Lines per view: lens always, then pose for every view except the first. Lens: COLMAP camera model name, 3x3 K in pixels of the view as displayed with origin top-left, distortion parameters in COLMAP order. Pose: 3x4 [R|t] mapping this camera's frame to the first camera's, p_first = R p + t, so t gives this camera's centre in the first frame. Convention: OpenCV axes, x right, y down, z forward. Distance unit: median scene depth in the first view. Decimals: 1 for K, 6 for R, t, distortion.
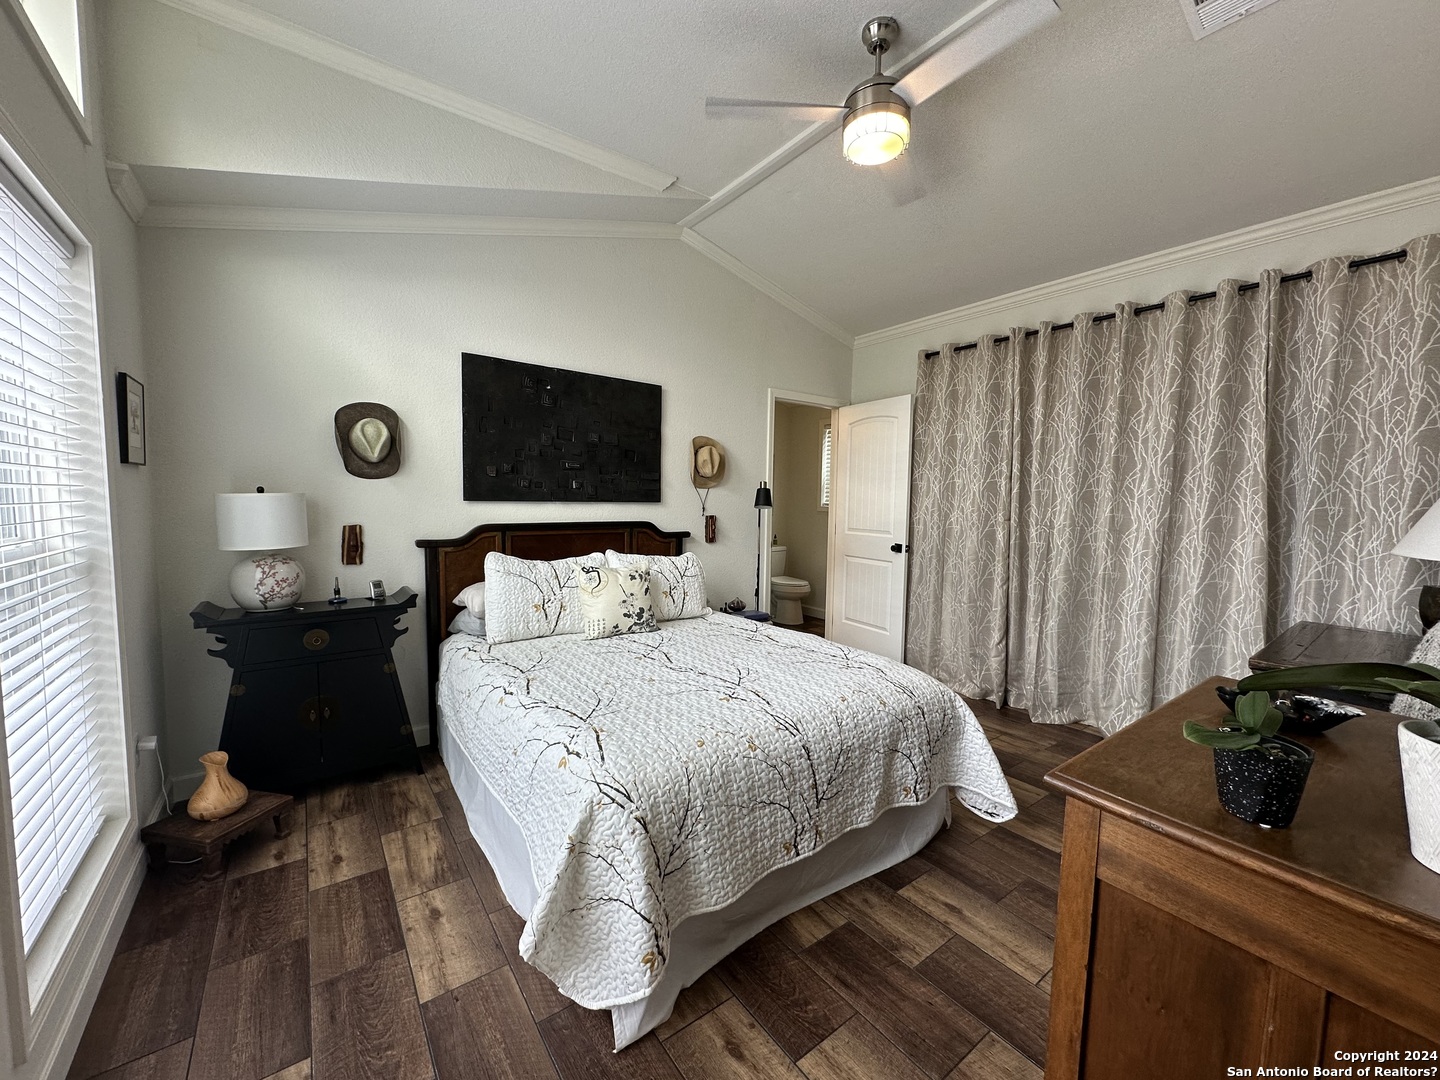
lens RADIAL K [[573.7, 0, 719.5], [0, 573.7, 538.7], [0, 0, 1]] dist [-0.002558, 0.000711]
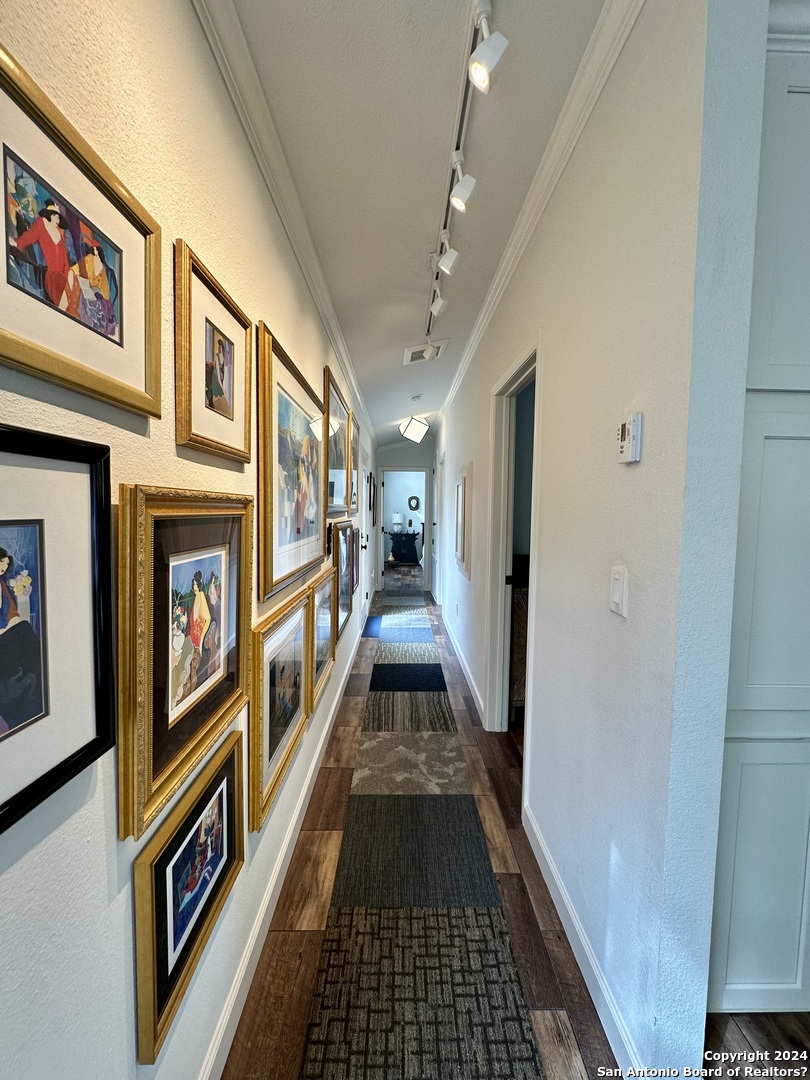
lens RADIAL K [[430.3, 0, 405.0], [0, 430.3, 540.0], [0, 0, 1]] dist [-0.002558, 0.000711]
pose [[0.809995, 0.031530, -0.585588, 1.652047], [-0.040894, 0.999160, -0.002766, 0.178605], [0.585009, 0.026187, 0.810604, -2.246671]]
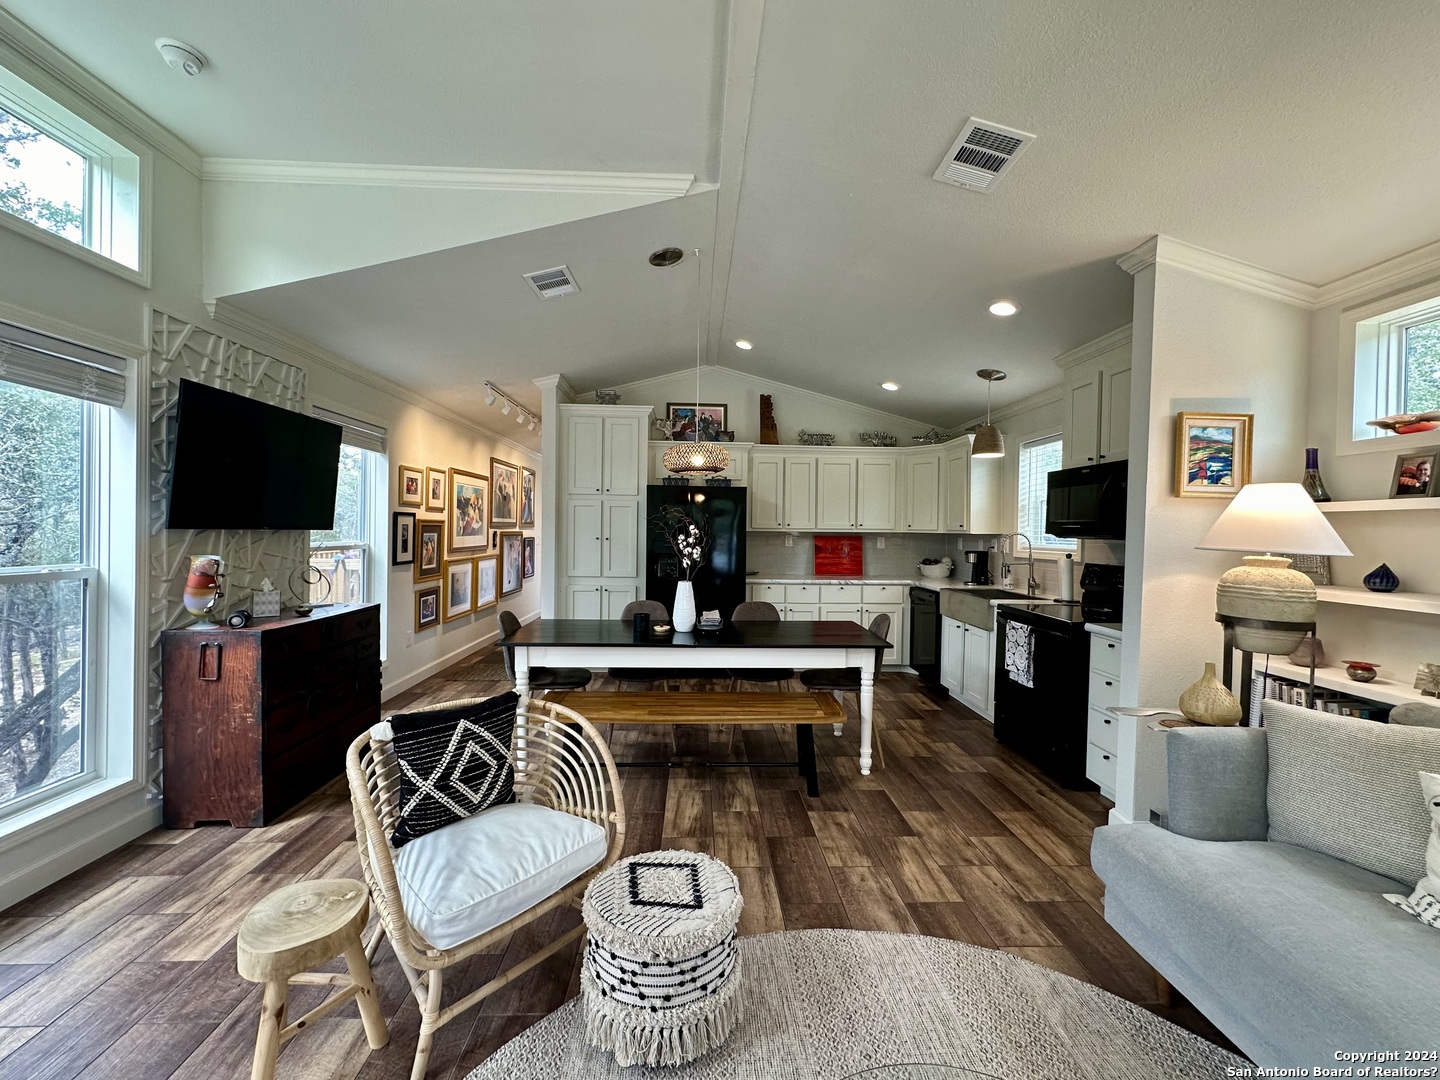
lens RADIAL K [[573.7, 0, 719.5], [0, 573.7, 538.7], [0, 0, 1]] dist [-0.002558, 0.000711]
pose [[0.826673, 0.003640, -0.562671, 3.162729], [-0.042530, 0.997523, -0.056032, 0.275390], [0.561073, 0.070251, 0.824780, -3.081466]]
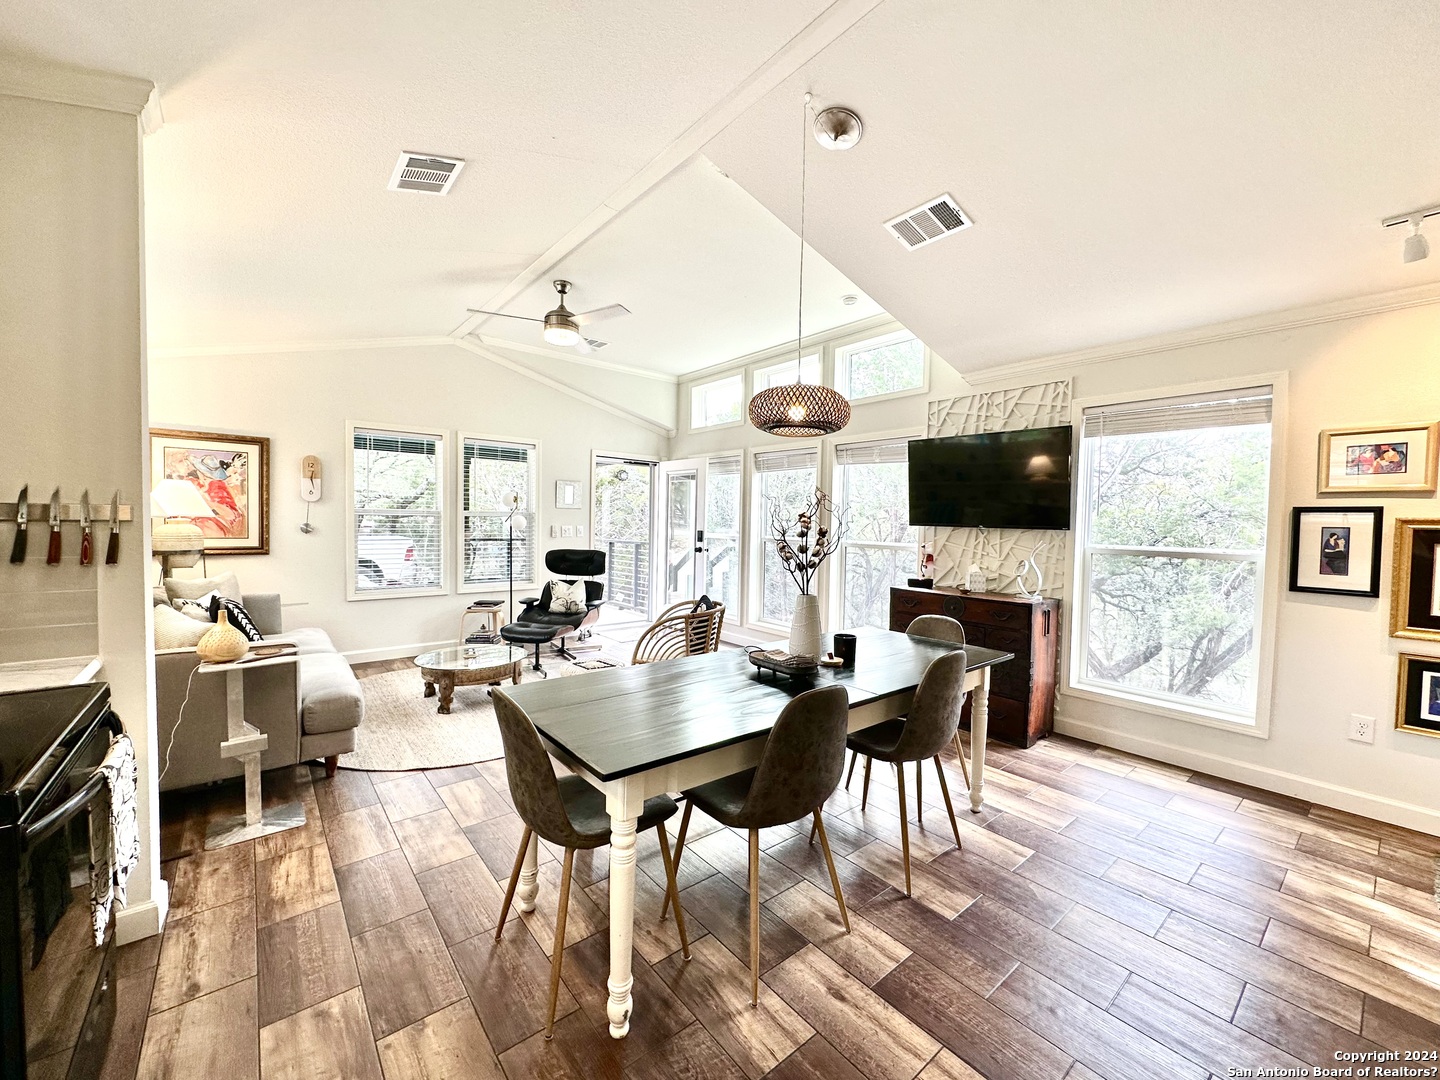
lens RADIAL K [[573.7, 0, 719.5], [0, 573.7, 538.7], [0, 0, 1]] dist [-0.002558, 0.000711]
pose [[-0.997991, -0.035613, -0.052406, 2.571314], [-0.040971, 0.993627, 0.105007, 0.135684], [0.048333, 0.106943, -0.993090, -1.250722]]
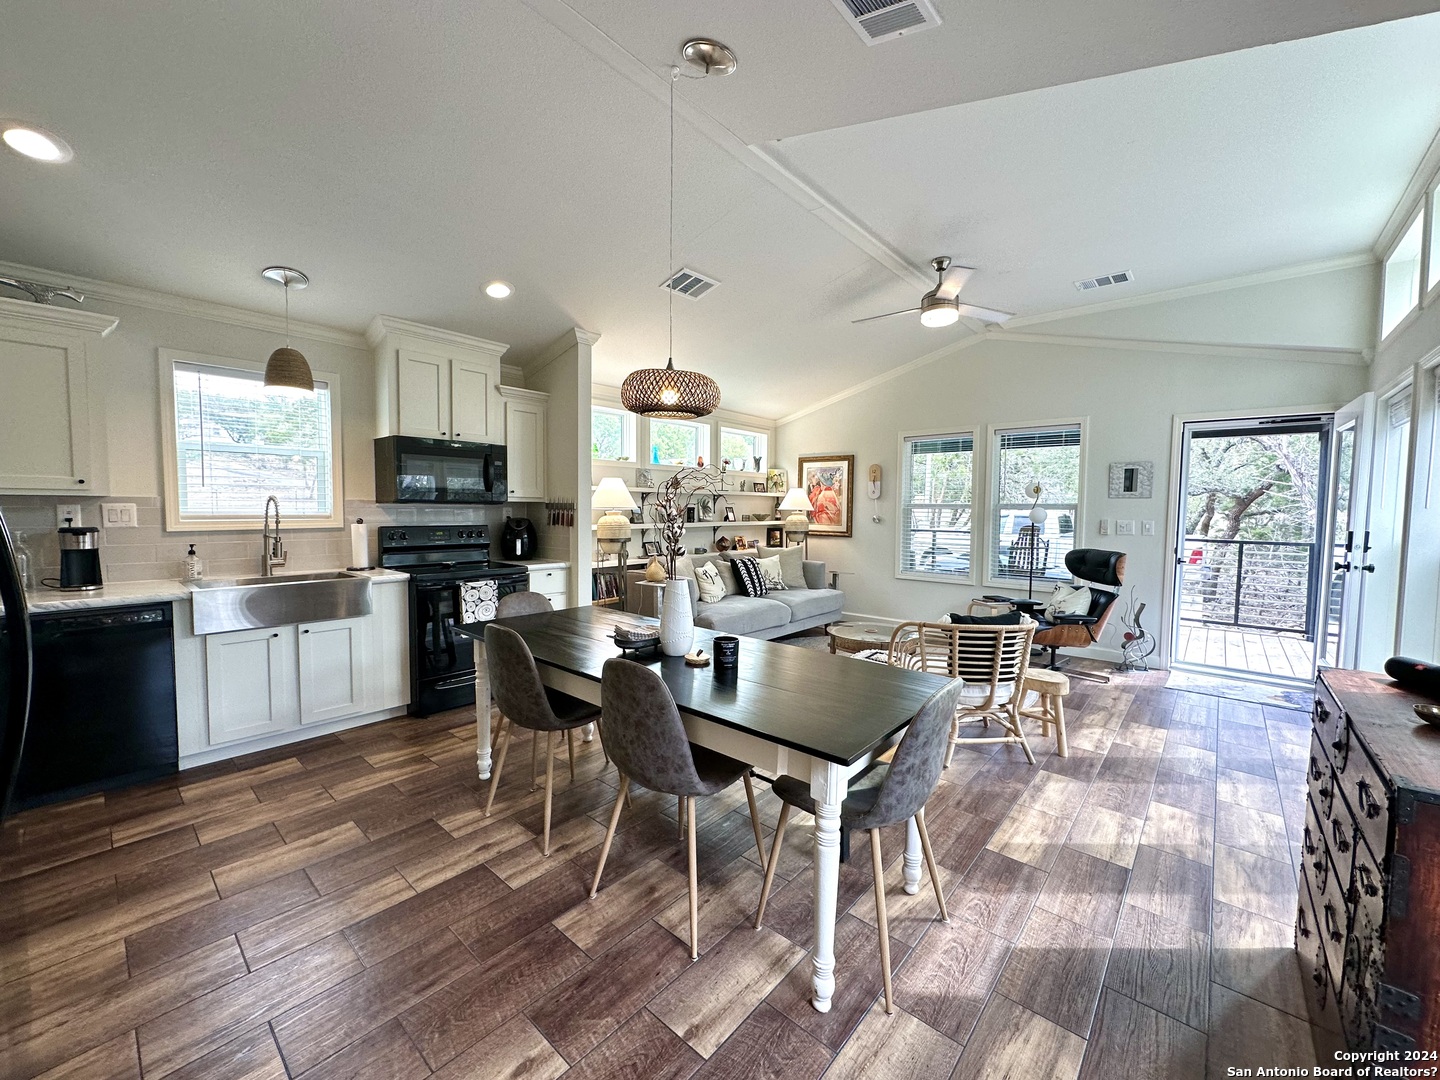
lens RADIAL K [[573.7, 0, 719.5], [0, 573.7, 538.7], [0, 0, 1]] dist [-0.002558, 0.000711]
pose [[-0.208131, -0.075448, 0.975187, 1.575585], [0.060348, 0.994130, 0.089794, 0.172417], [-0.976237, 0.077539, -0.202357, -1.977470]]
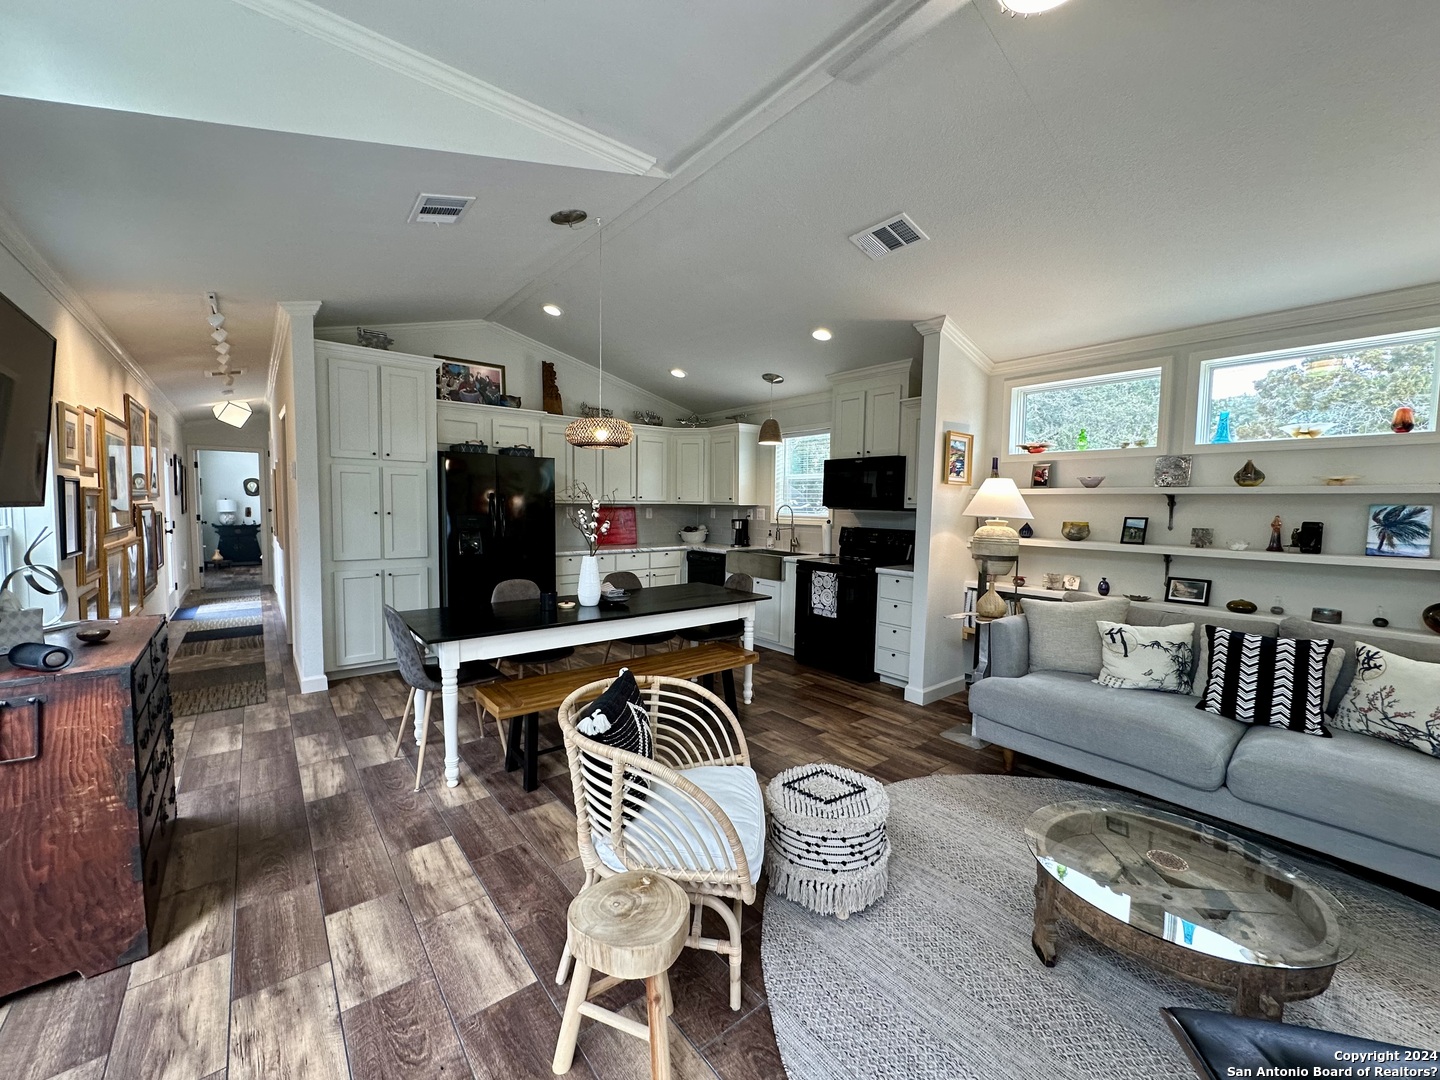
lens RADIAL K [[573.7, 0, 719.5], [0, 573.7, 538.7], [0, 0, 1]] dist [-0.002558, 0.000711]
pose [[0.998956, -0.005840, 0.045304, 2.621005], [0.006424, 0.999898, -0.012764, 0.281749], [-0.045225, 0.013042, 0.998892, -3.350001]]
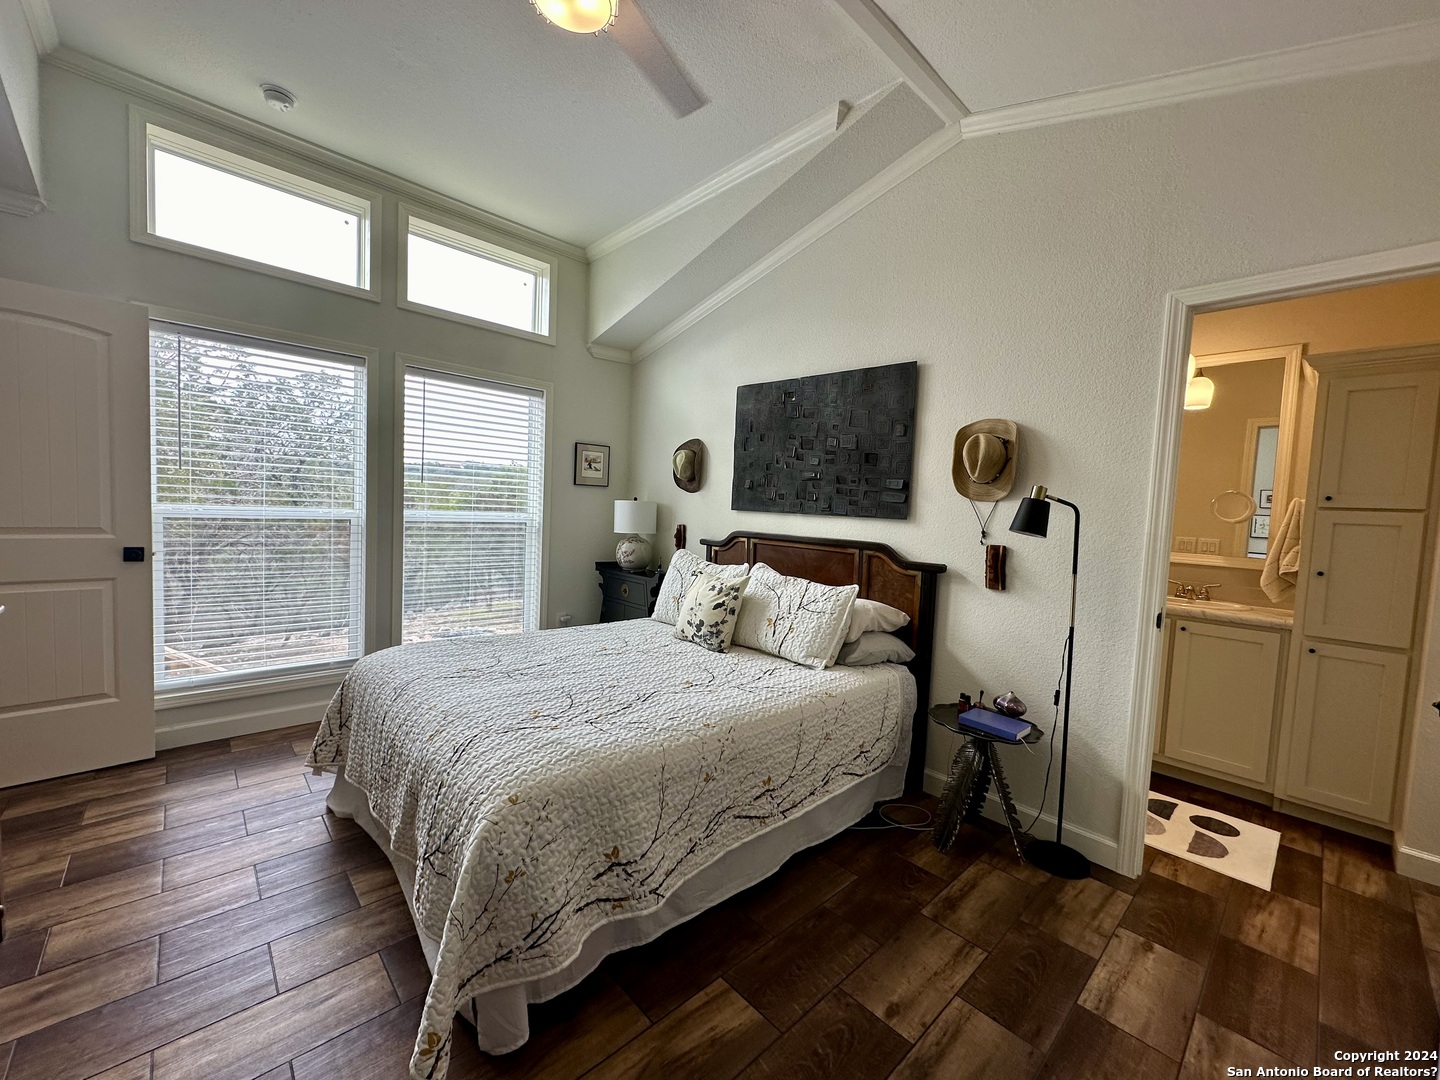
lens RADIAL K [[573.7, 0, 719.5], [0, 573.7, 538.7], [0, 0, 1]] dist [-0.002558, 0.000711]
pose [[0.117210, 0.045265, -0.992075, 0.809528], [-0.119206, 0.992379, 0.031195, -0.045514], [0.985927, 0.114604, 0.121713, 0.918699]]
